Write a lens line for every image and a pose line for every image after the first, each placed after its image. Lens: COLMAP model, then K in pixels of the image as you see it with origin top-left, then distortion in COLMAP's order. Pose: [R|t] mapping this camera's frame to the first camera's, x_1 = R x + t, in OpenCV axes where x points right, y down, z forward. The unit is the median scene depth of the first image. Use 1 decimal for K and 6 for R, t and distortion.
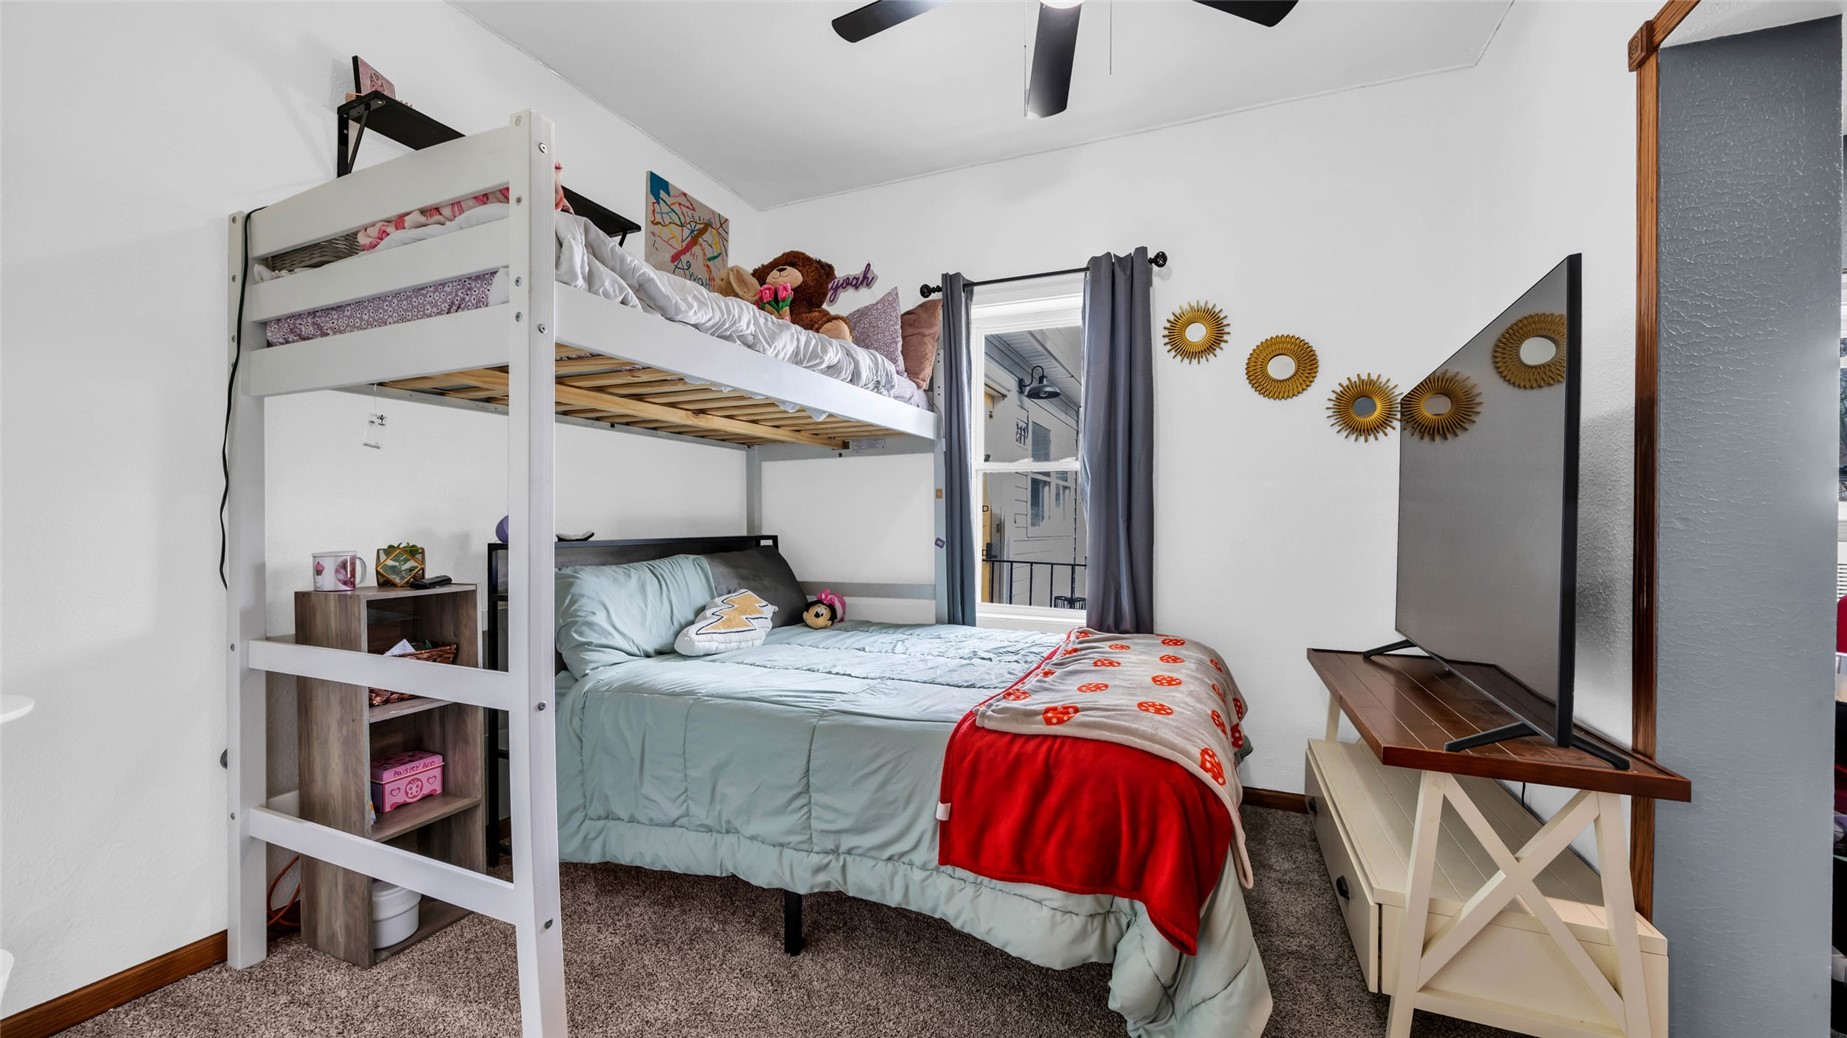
lens RADIAL K [[704.2, 0, 921.5], [0, 704.2, 522.4], [0, 0, 1]] dist [-0.000719, -0.000067]
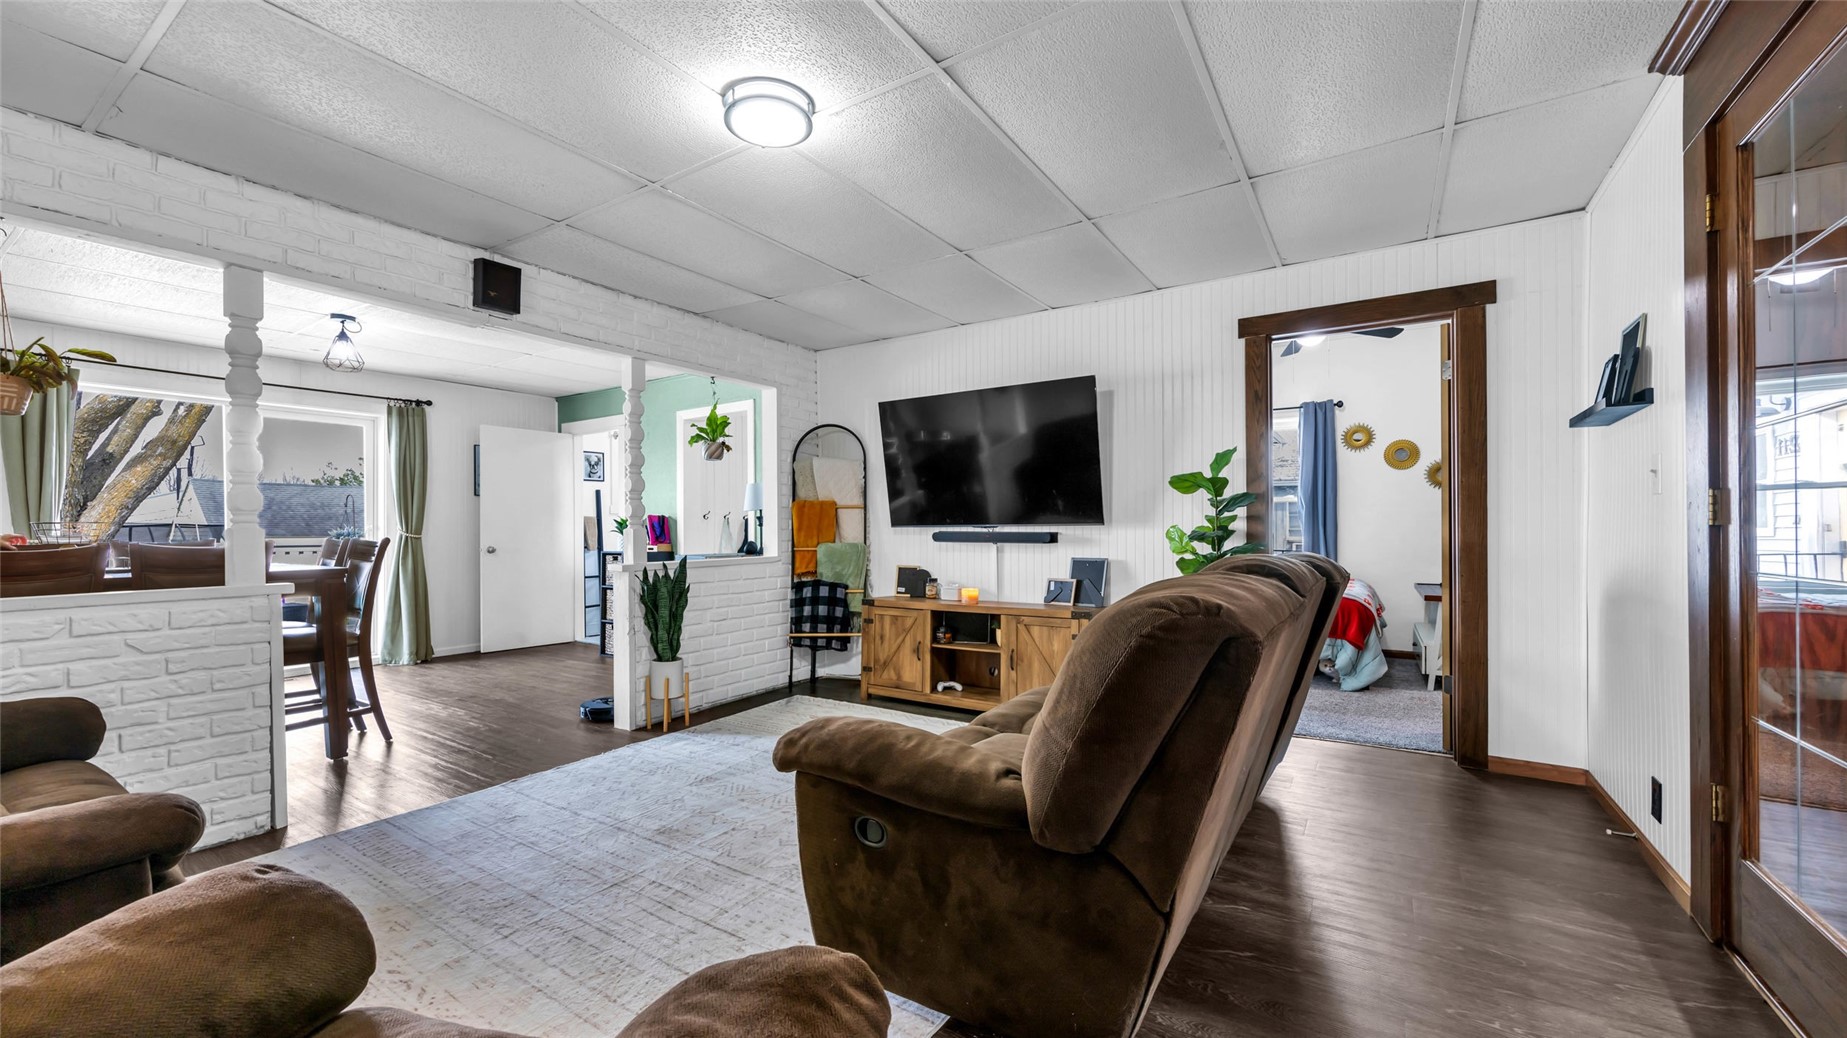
lens RADIAL K [[713.9, 0, 918.6], [0, 713.9, 530.6], [0, 0, 1]] dist [-0.001382, -0.000062]
pose [[0.986474, -0.004210, -0.163864, -0.595340], [0.005269, 0.999968, 0.006028, -0.007758], [0.163833, -0.006810, 0.986465, -1.408367]]
